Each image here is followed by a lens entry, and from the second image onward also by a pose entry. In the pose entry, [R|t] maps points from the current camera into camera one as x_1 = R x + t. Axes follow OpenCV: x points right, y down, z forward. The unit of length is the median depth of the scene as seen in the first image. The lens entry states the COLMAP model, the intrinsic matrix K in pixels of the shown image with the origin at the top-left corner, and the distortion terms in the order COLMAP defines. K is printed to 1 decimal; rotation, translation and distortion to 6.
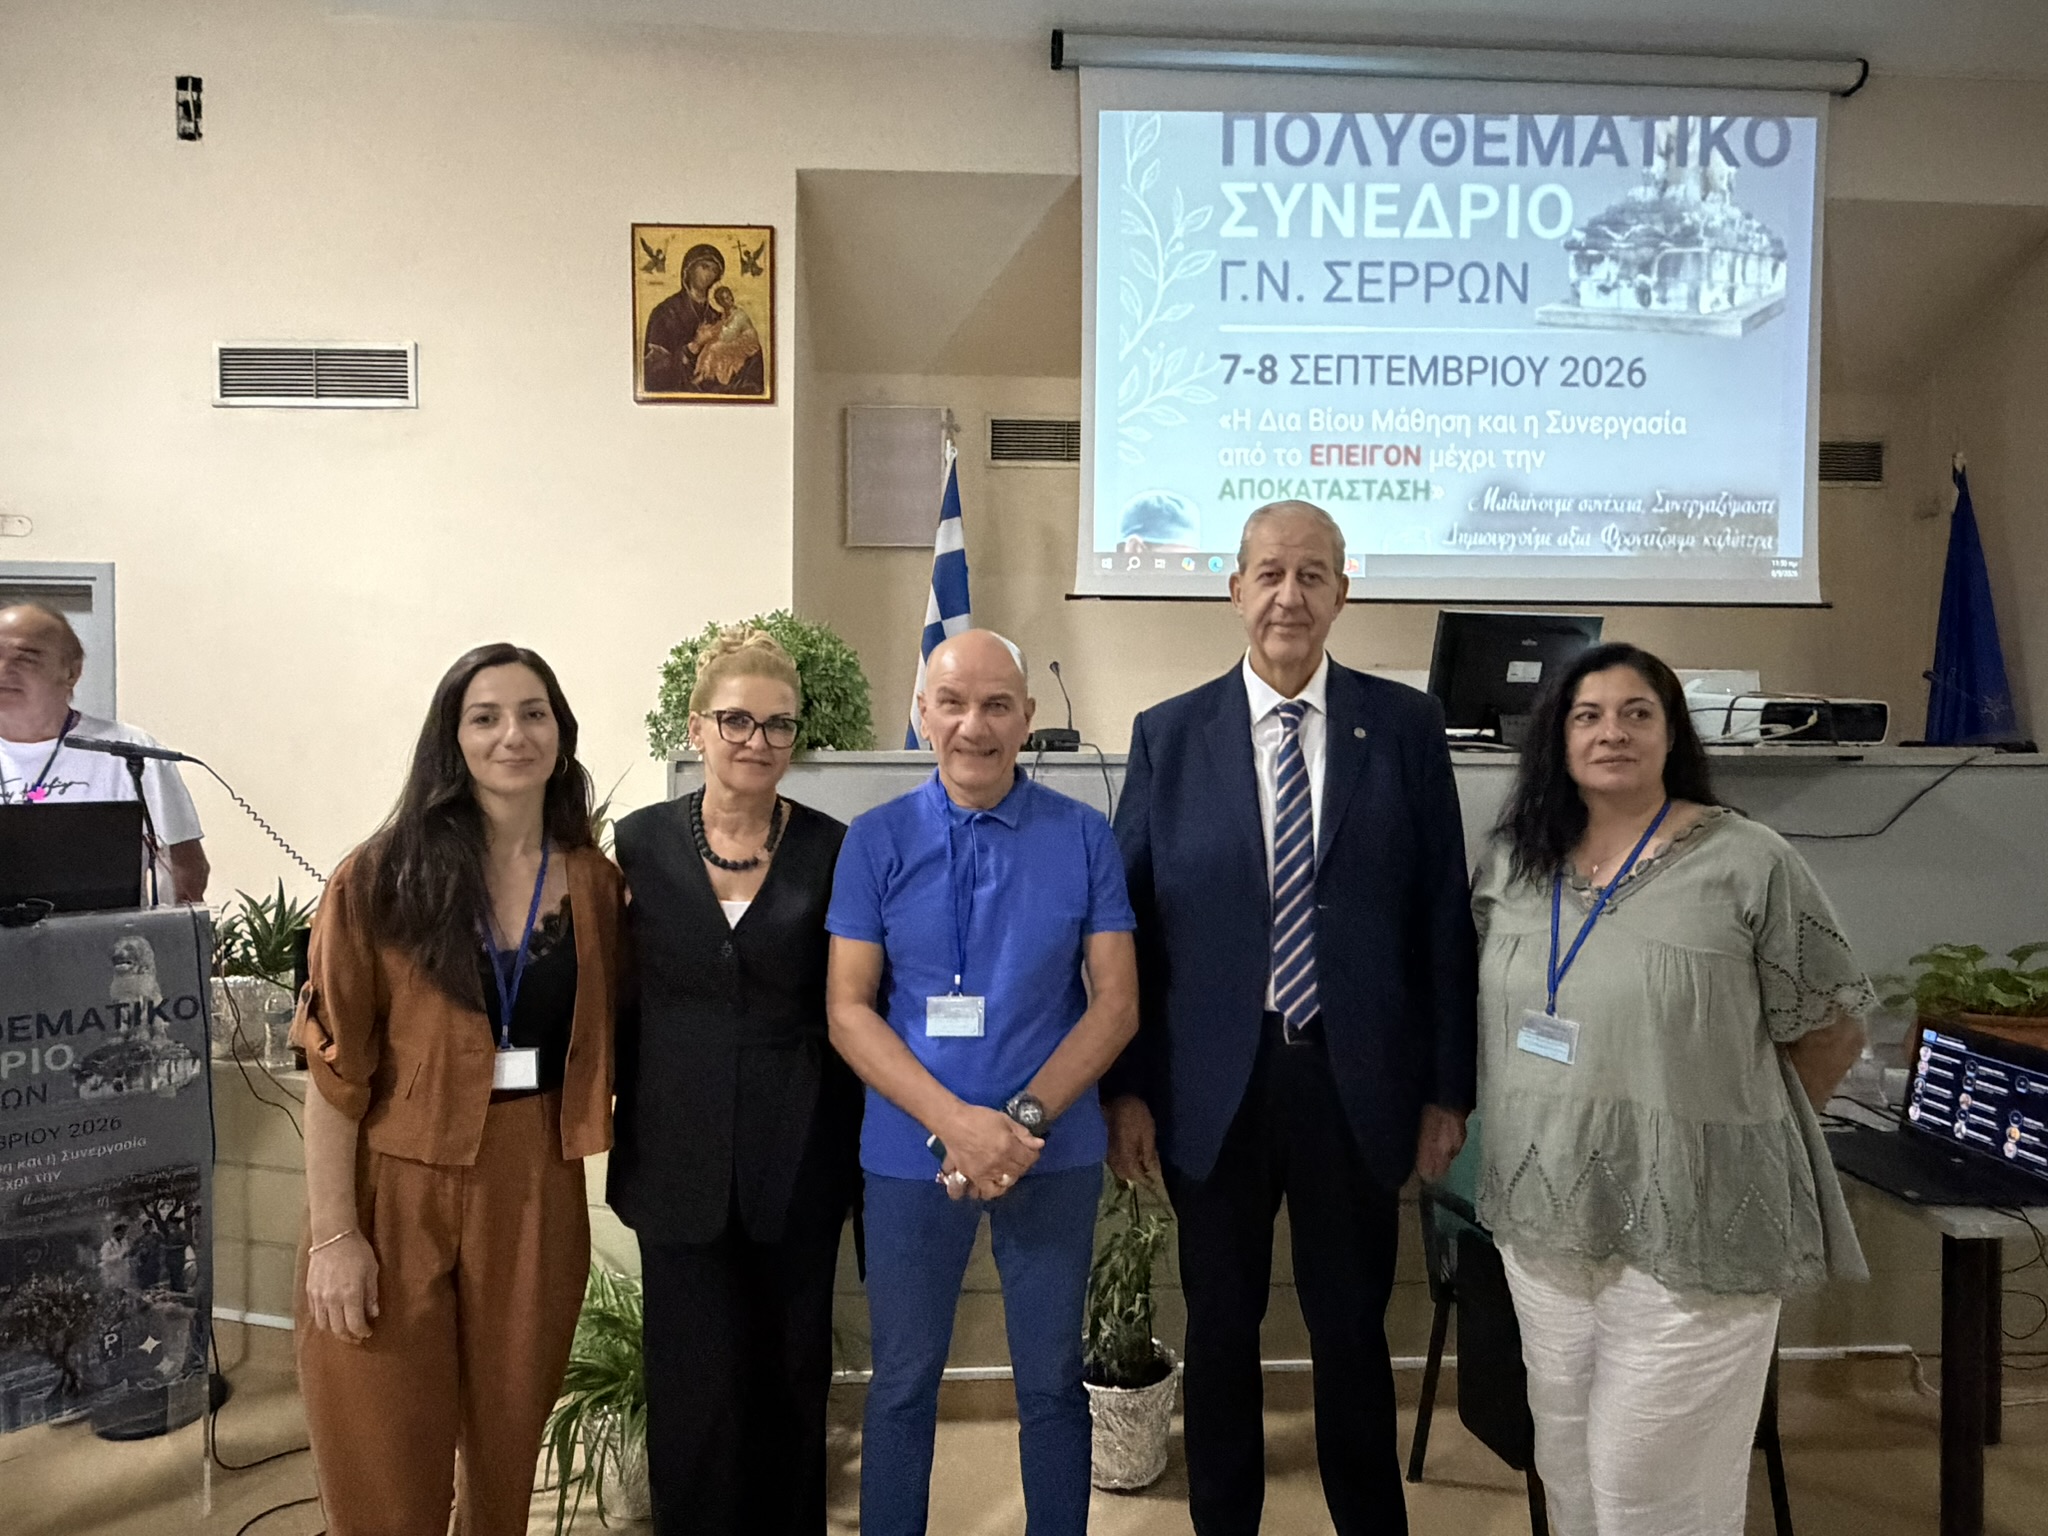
lens RADIAL K [[1174.3, 0, 1013.1], [0, 1174.3, 776.5], [0, 0, 1]] dist [0.005088, -0.002216]
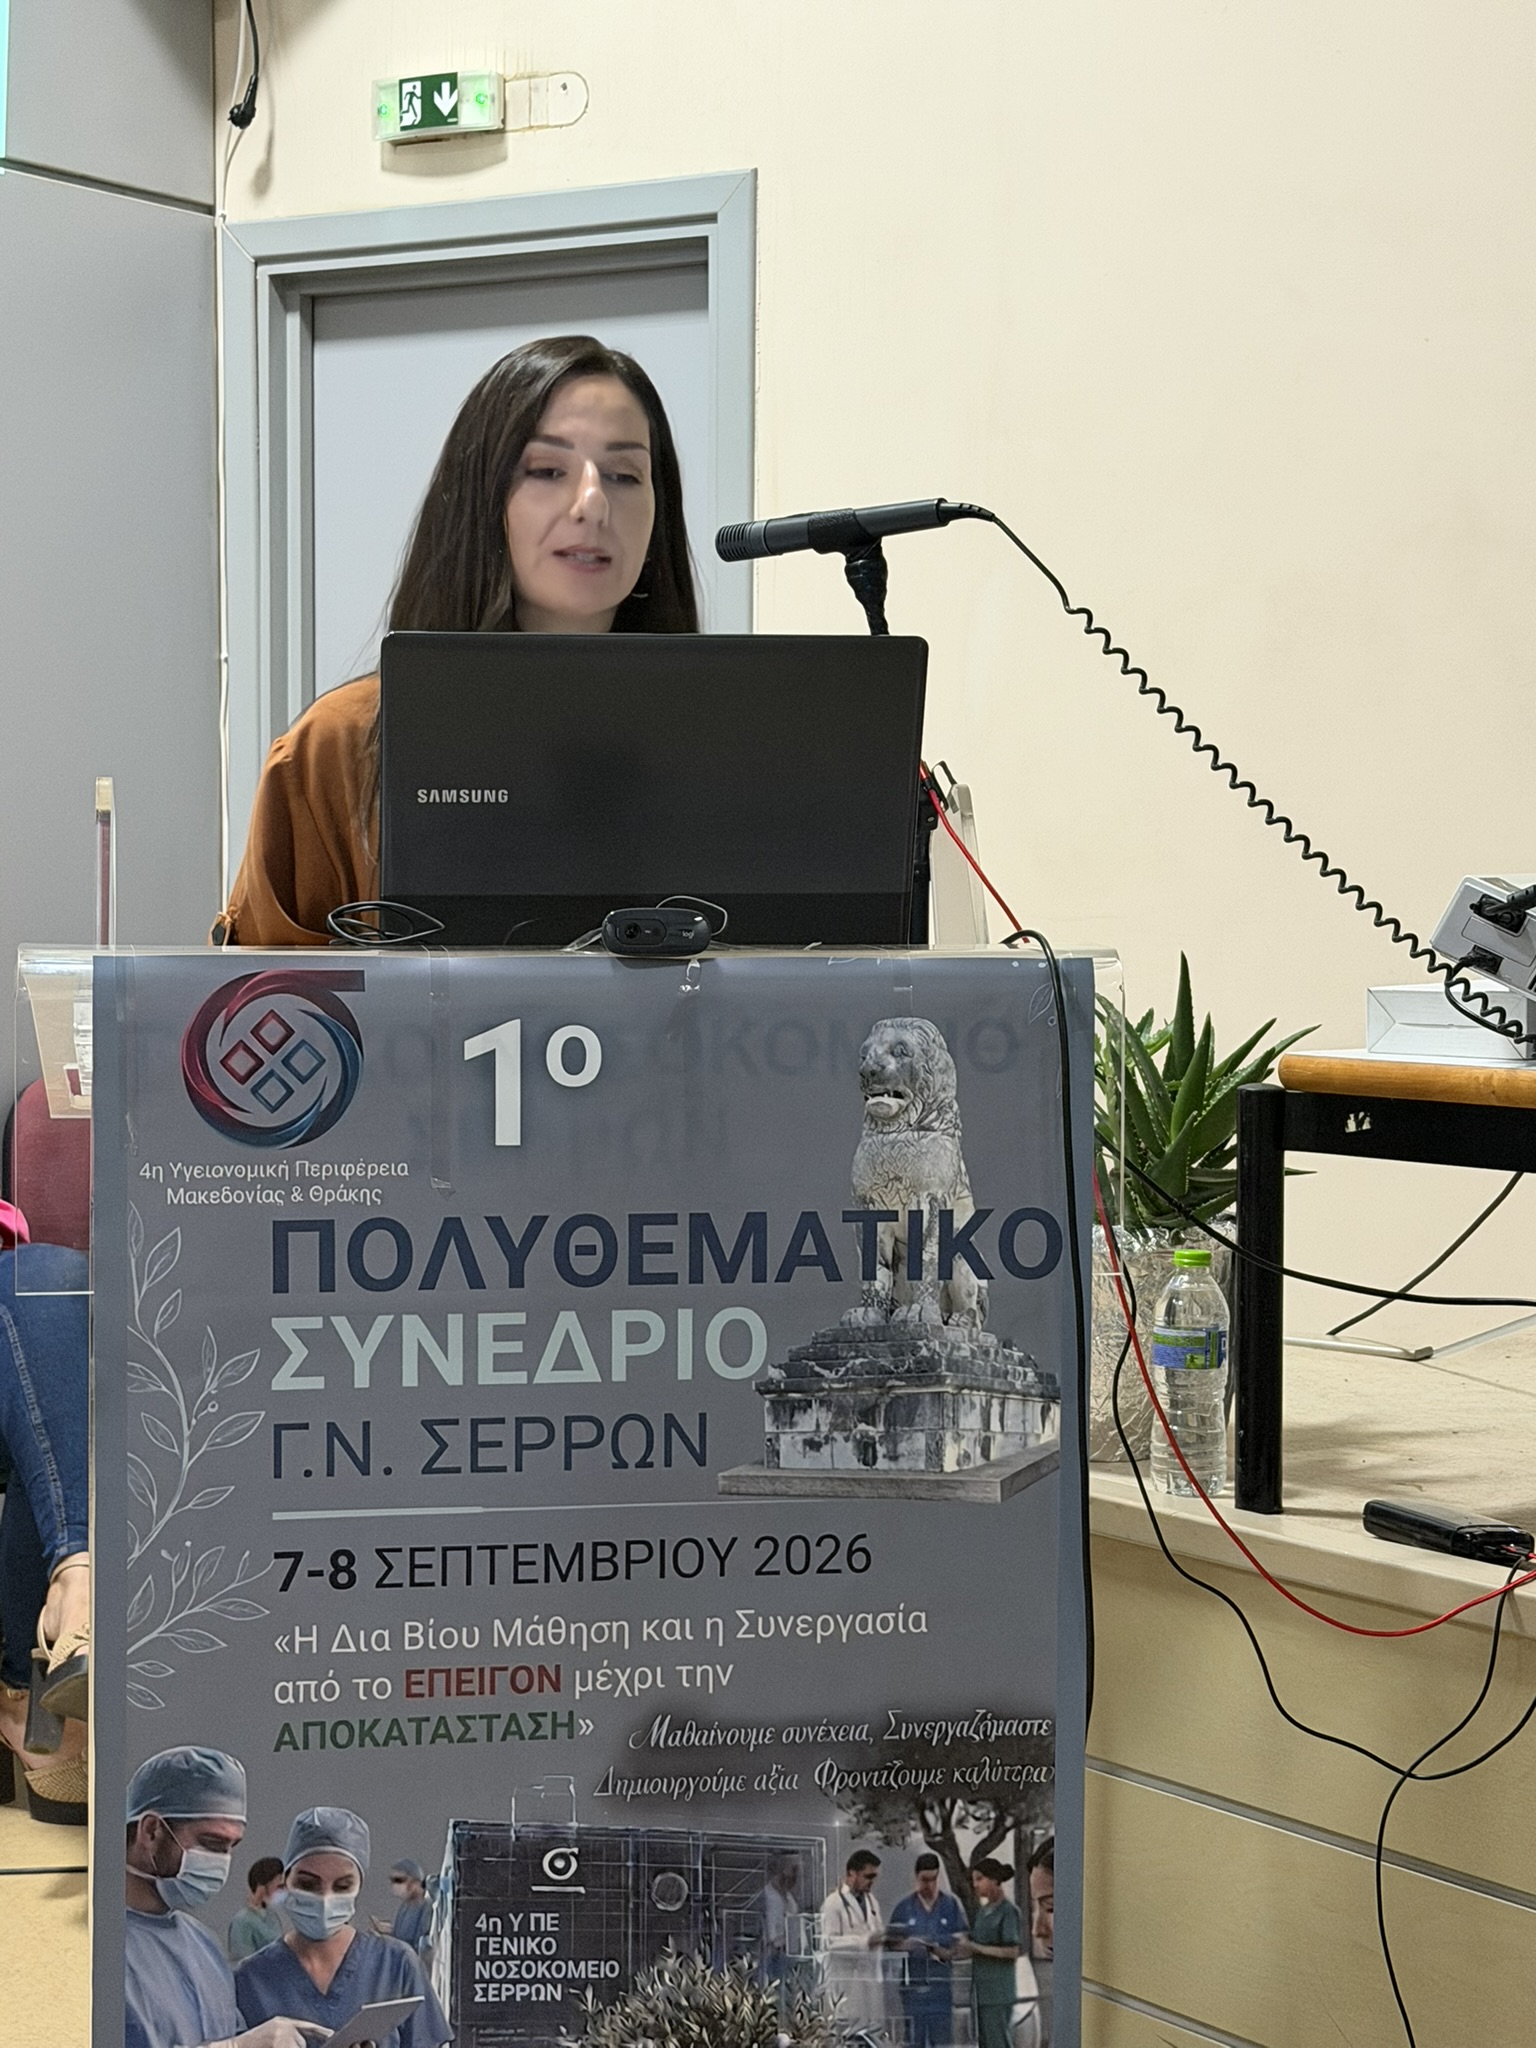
lens RADIAL K [[3448.2, 0, 804.7], [0, 3448.2, 1037.5], [0, 0, 1]] dist [0.134243, 0.000000]
pose [[0.821498, 0.039707, -0.568827, -0.160213], [-0.018310, 0.998895, 0.043285, 0.077881], [0.569917, -0.025143, 0.821317, 0.126997]]
